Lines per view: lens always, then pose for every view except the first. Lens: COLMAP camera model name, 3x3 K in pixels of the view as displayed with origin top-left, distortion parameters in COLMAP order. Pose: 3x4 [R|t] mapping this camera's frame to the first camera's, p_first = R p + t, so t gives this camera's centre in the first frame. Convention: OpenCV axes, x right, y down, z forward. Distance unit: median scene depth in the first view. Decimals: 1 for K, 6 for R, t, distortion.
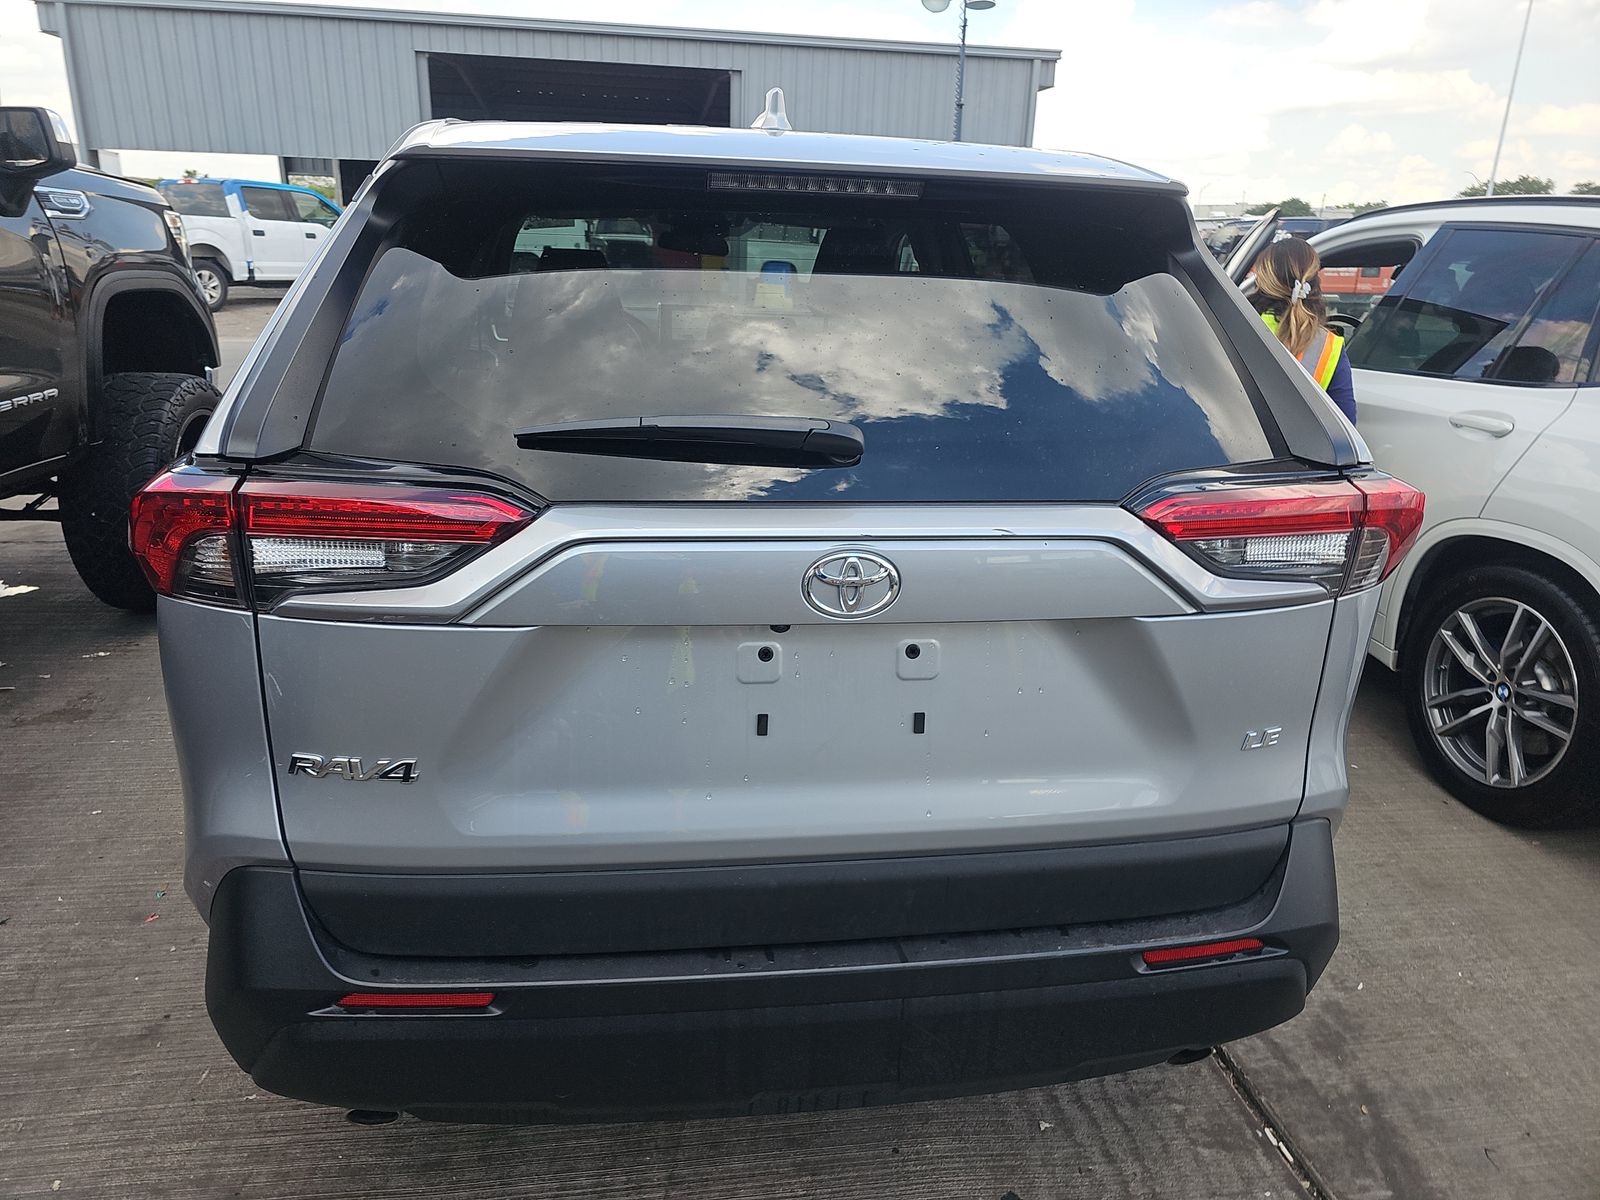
lens RADIAL K [[1028.1, 0, 800.9], [0, 1028.1, 596.3], [0, 0, 1]] dist [0.017079, -0.018790]
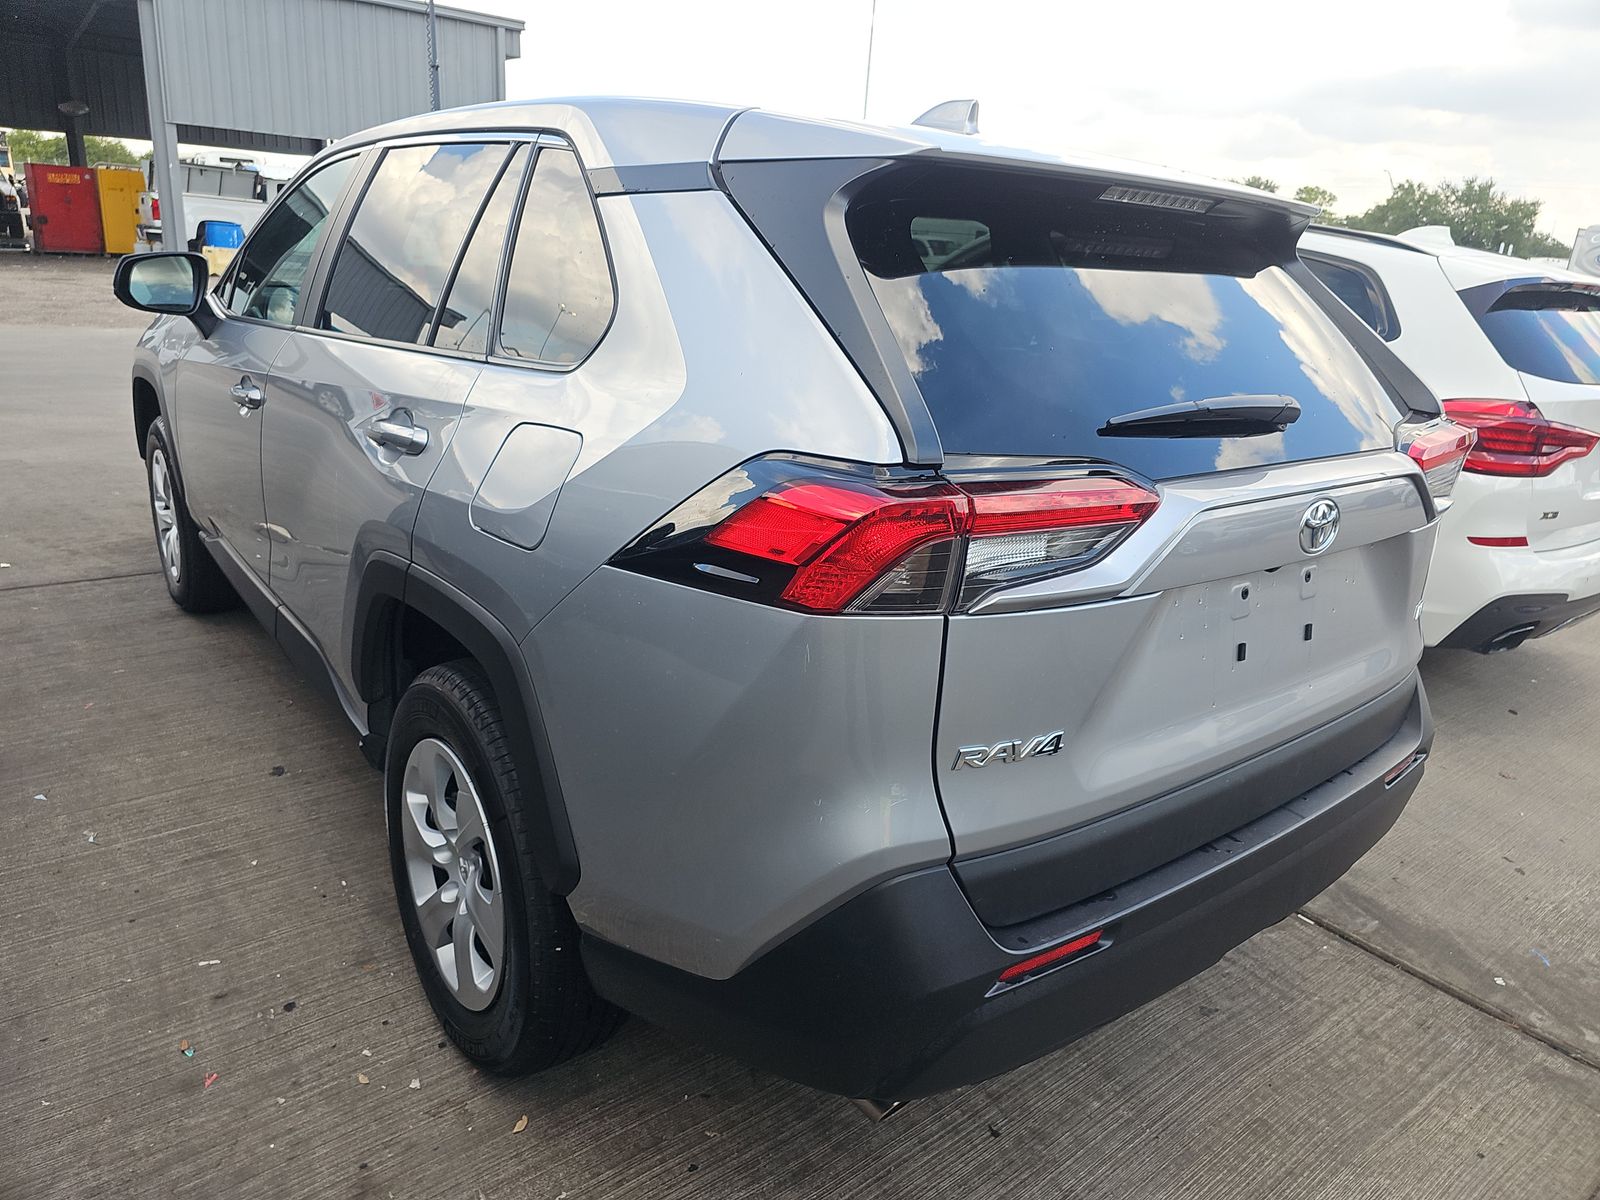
lens RADIAL K [[1028.1, 0, 806.1], [0, 1028.1, 594.8], [0, 0, 1]] dist [0.017079, -0.018790]
pose [[0.865849, -0.134341, 0.481931, -0.129359], [0.123604, 0.990854, 0.054136, -0.008793], [-0.484796, 0.012695, 0.874535, 0.021256]]
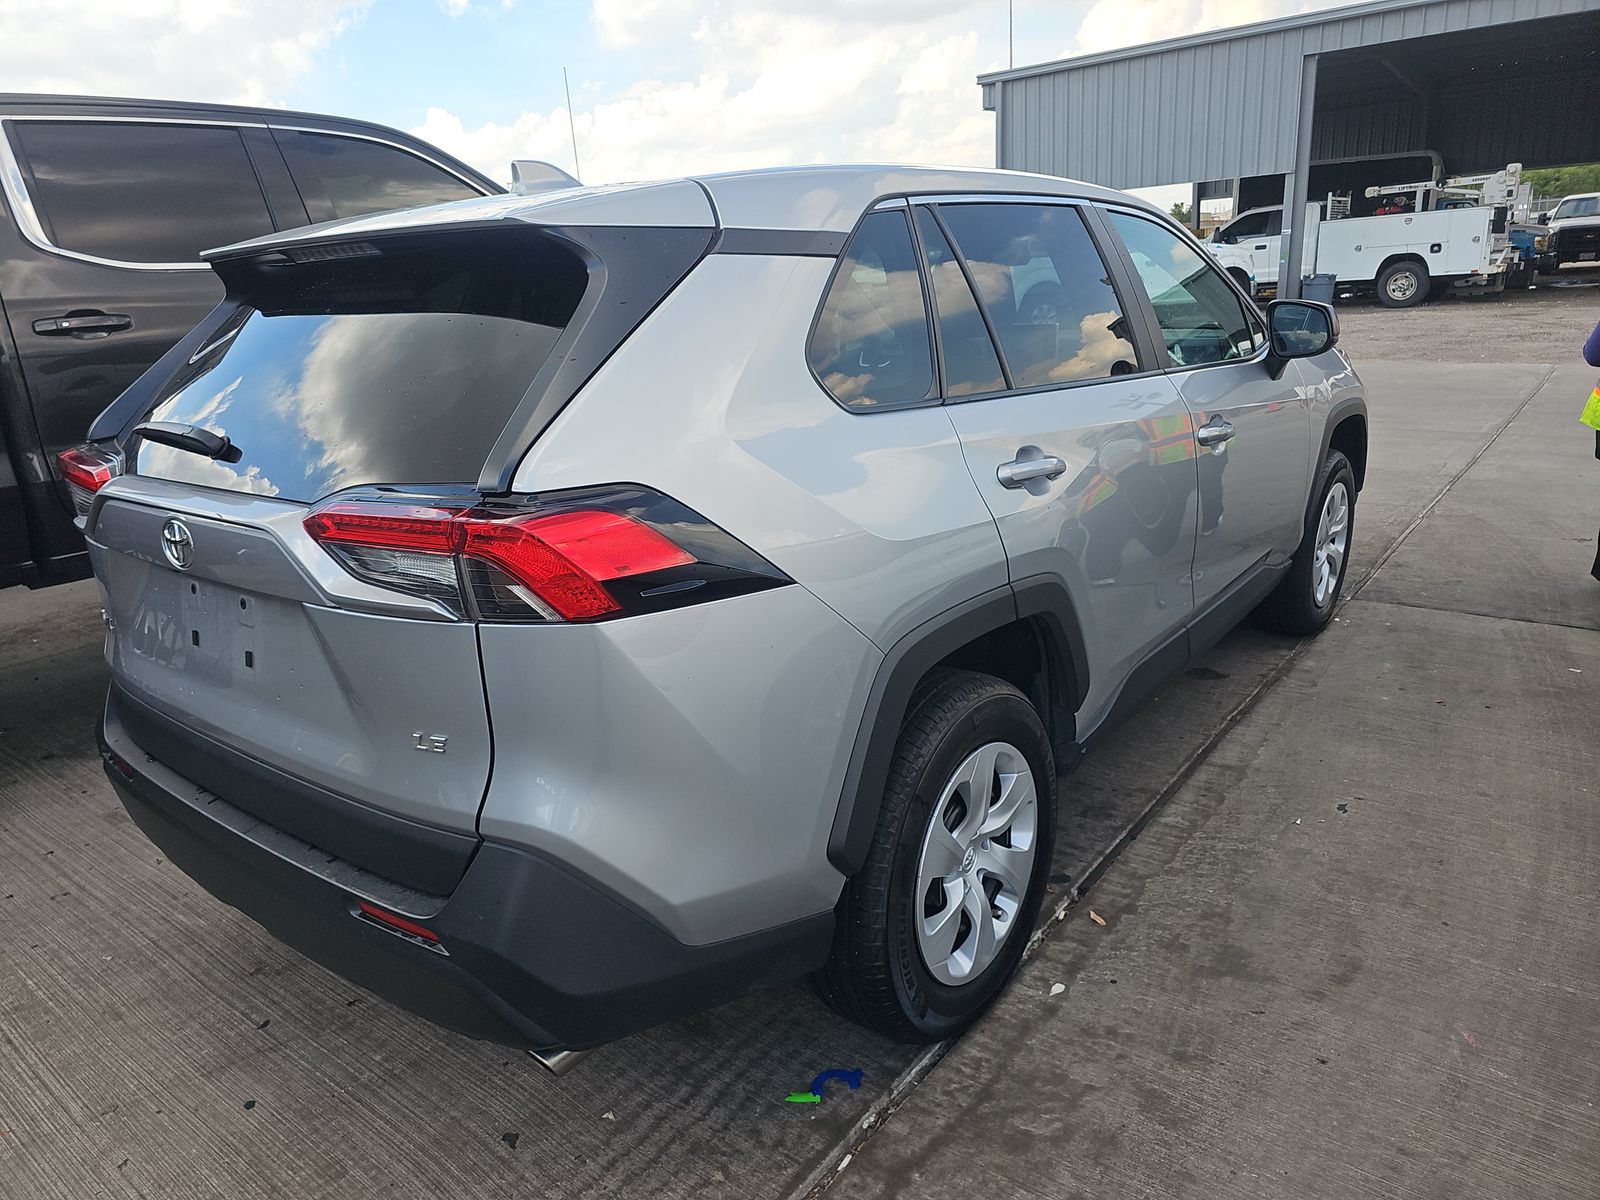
lens RADIAL K [[1028.1, 0, 799.1], [0, 1028.1, 611.5], [0, 0, 1]] dist [0.017079, -0.018790]
pose [[0.695934, 0.148787, -0.702523, 0.190630], [-0.149726, 0.986863, 0.060685, -0.015538], [0.702324, 0.062954, 0.709069, 0.066966]]
